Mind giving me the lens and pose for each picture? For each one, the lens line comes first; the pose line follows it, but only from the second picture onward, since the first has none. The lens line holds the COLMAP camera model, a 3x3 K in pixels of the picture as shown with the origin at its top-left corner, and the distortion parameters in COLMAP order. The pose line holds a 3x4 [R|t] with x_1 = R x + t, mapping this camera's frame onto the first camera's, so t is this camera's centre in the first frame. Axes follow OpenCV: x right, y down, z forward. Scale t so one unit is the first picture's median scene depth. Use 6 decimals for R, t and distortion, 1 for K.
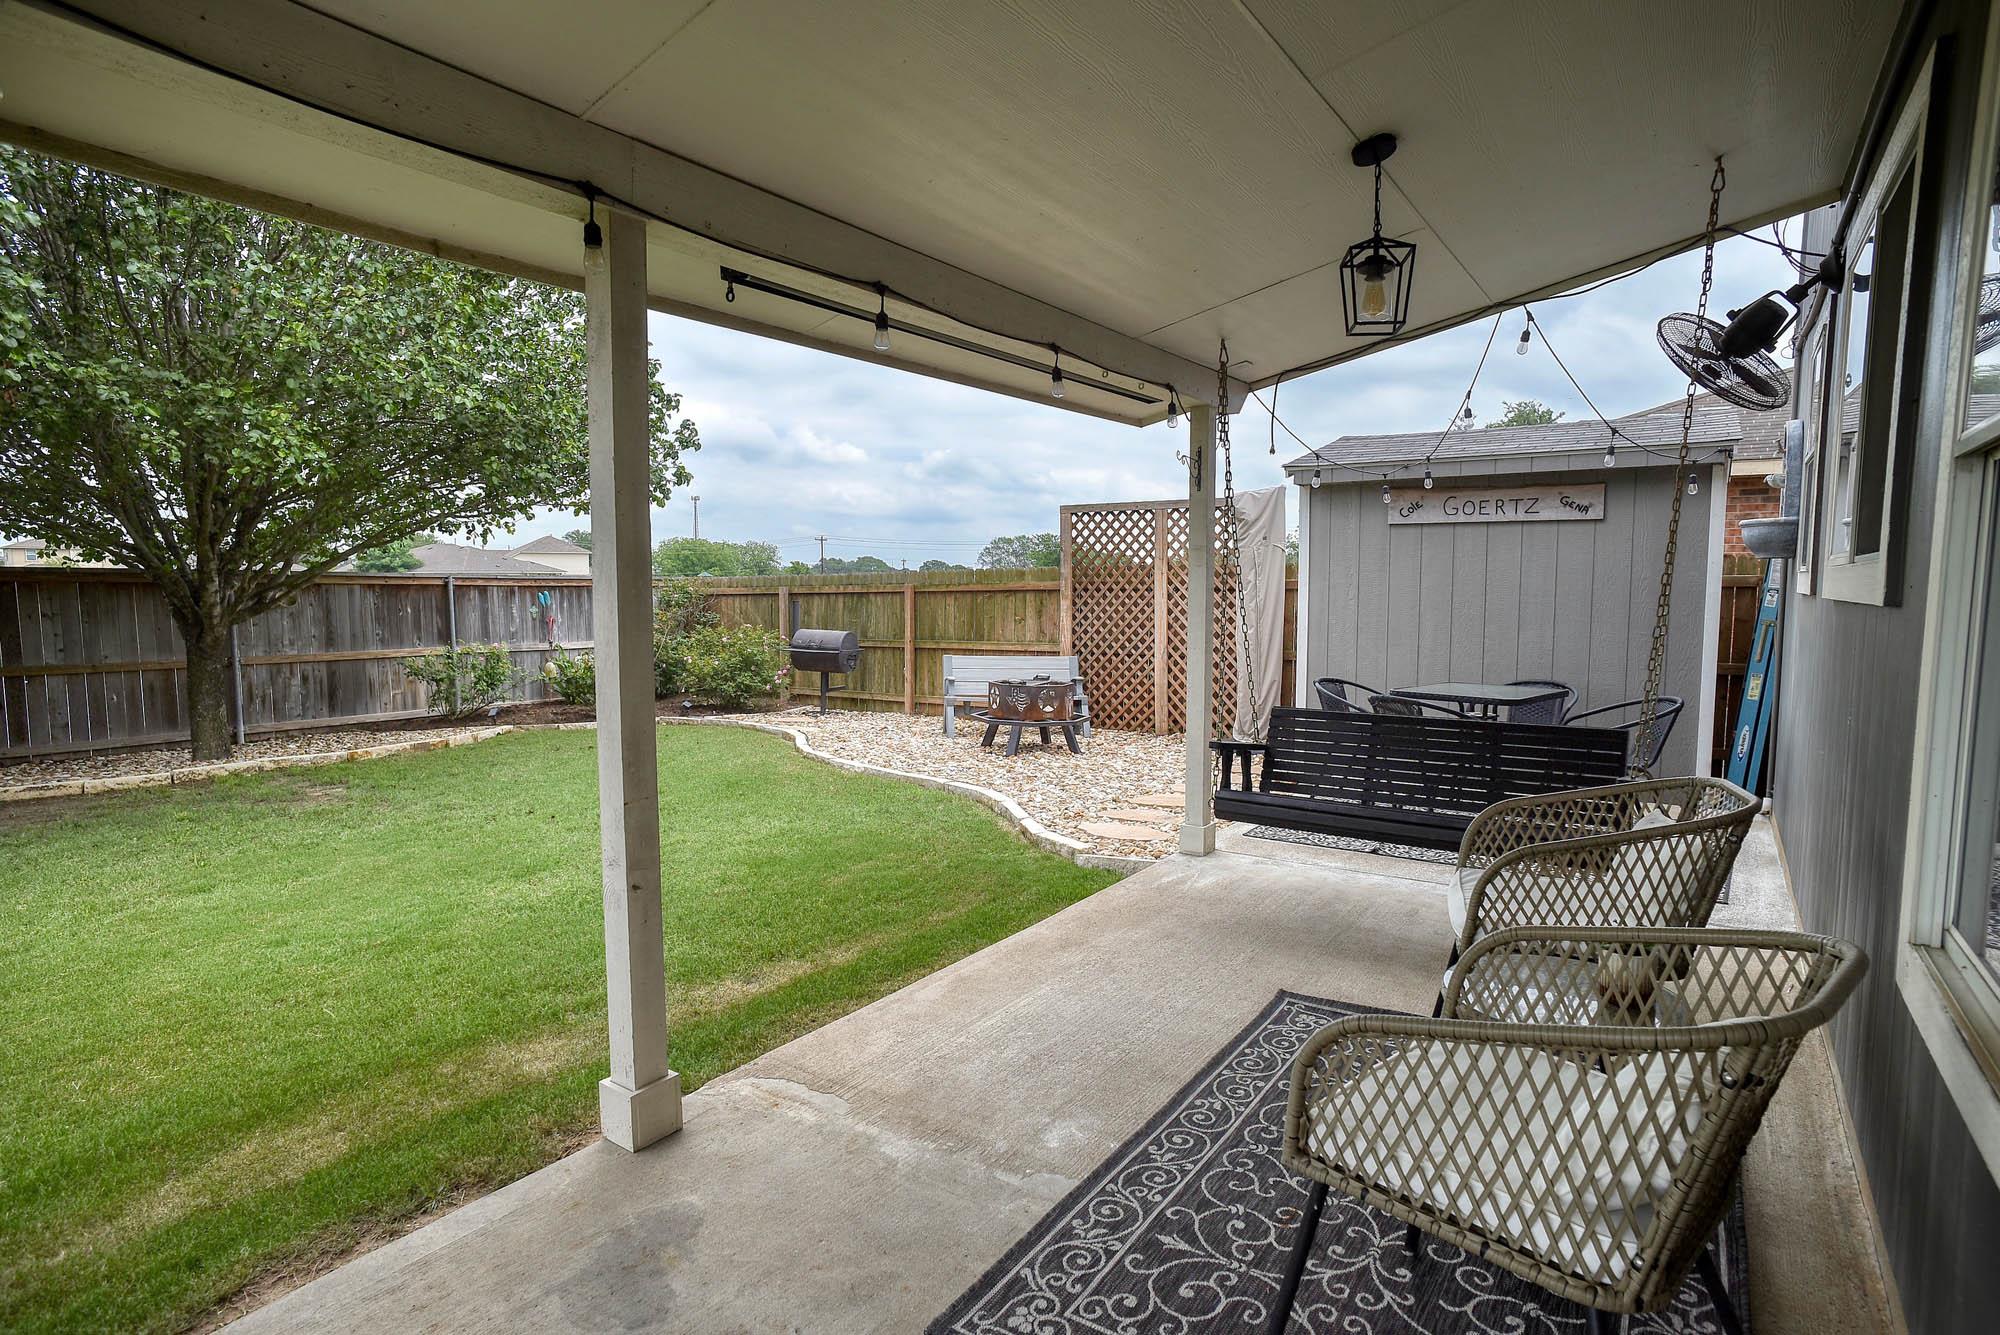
lens RADIAL K [[1033.2, 0, 1011.6], [0, 1033.2, 675.0], [0, 0, 1]] dist [-0.016293, 0.001759]
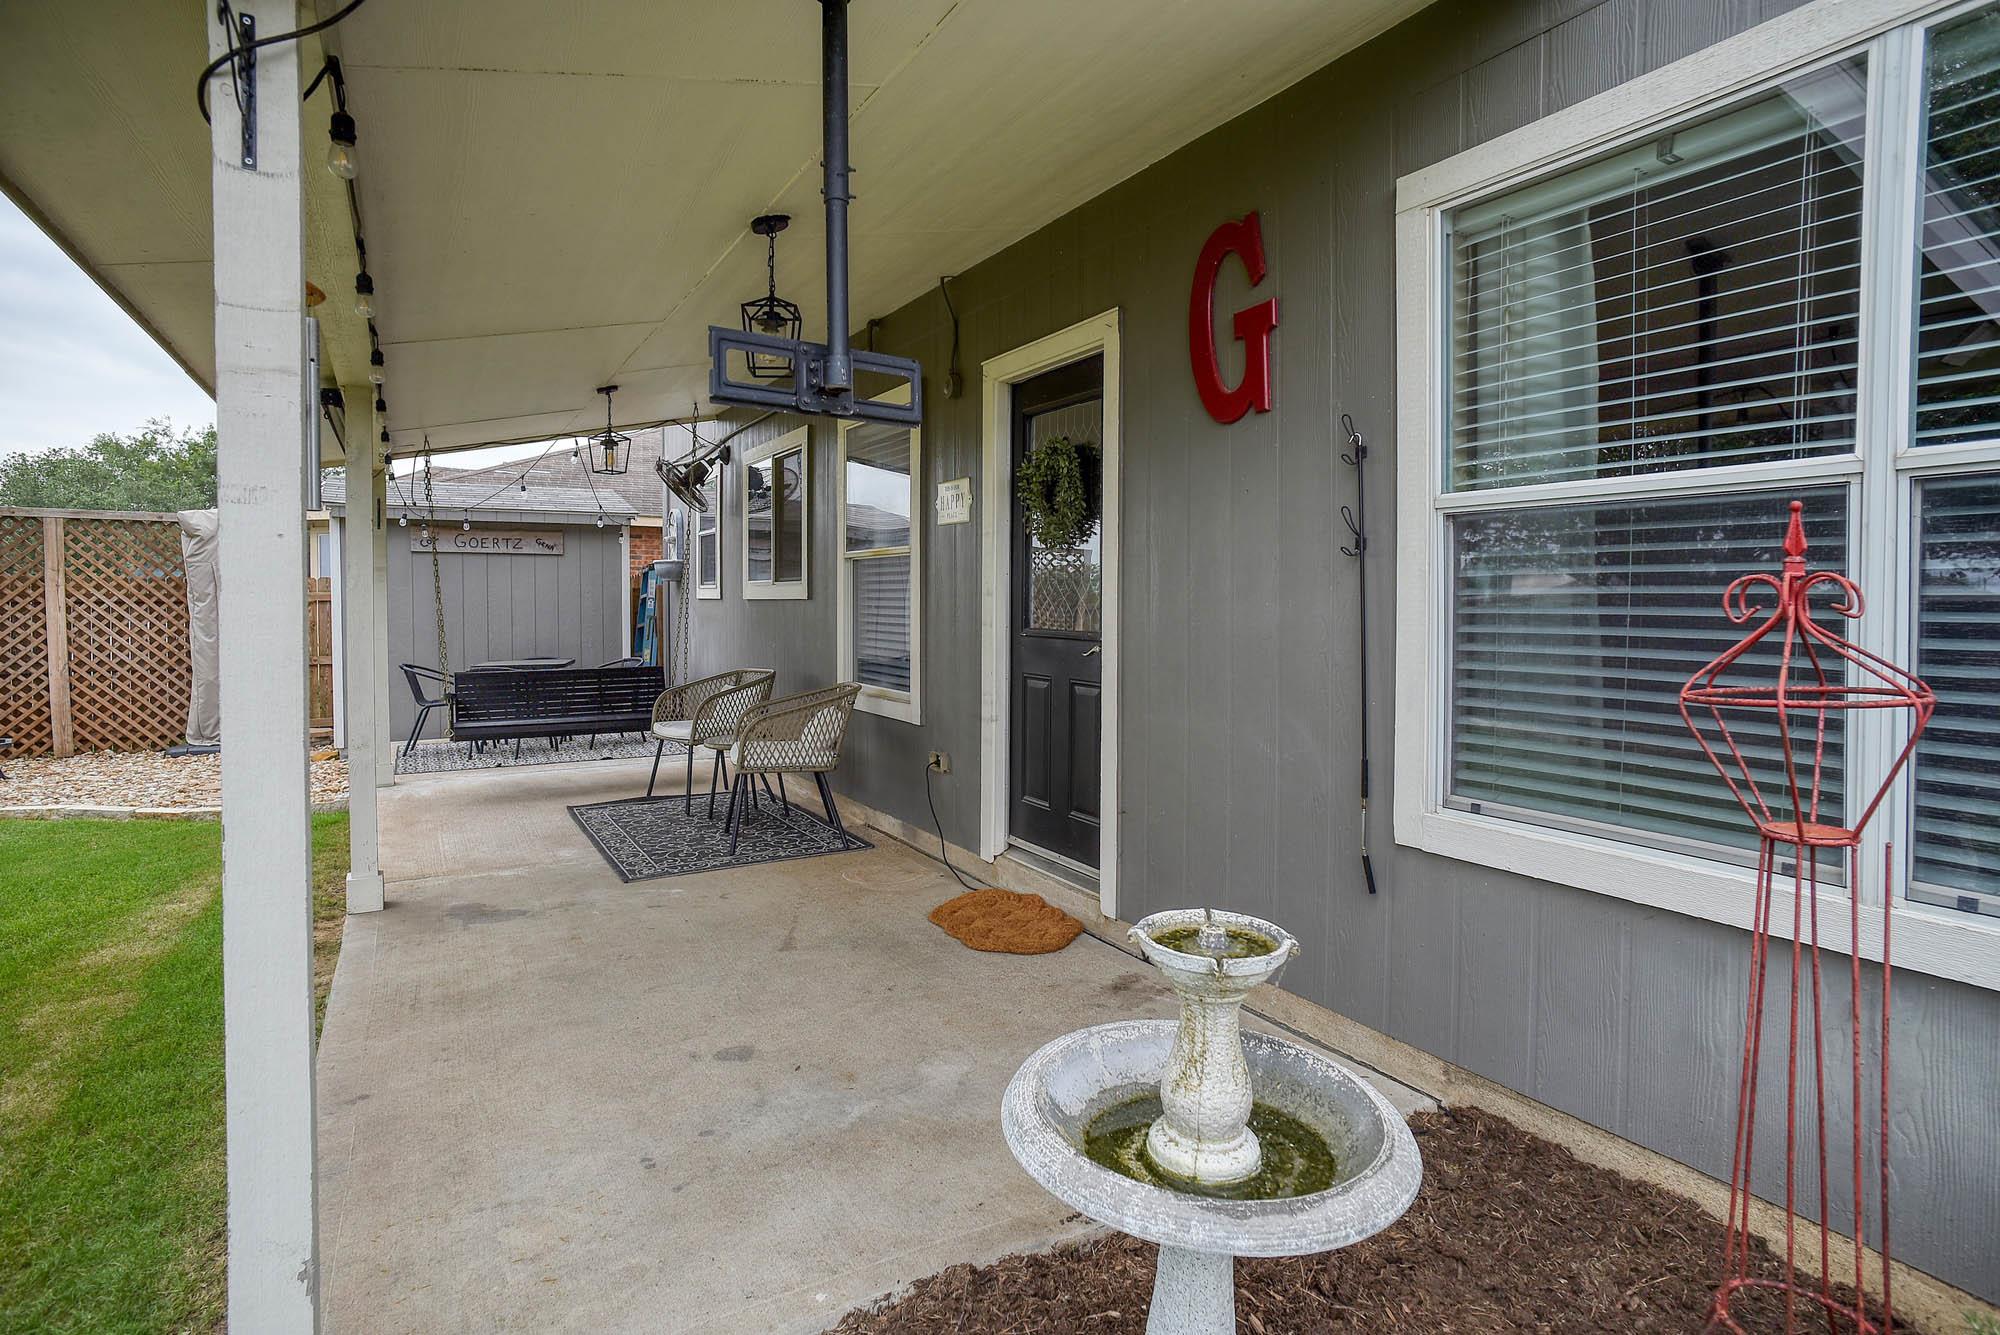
lens RADIAL K [[1033.2, 0, 959.9], [0, 1033.2, 615.4], [0, 0, 1]] dist [-0.016293, 0.001759]
pose [[0.457766, -0.014366, 0.888957, -0.552225], [0.079286, 0.996545, -0.024723, 0.031232], [-0.885530, 0.081799, 0.457324, -0.270741]]
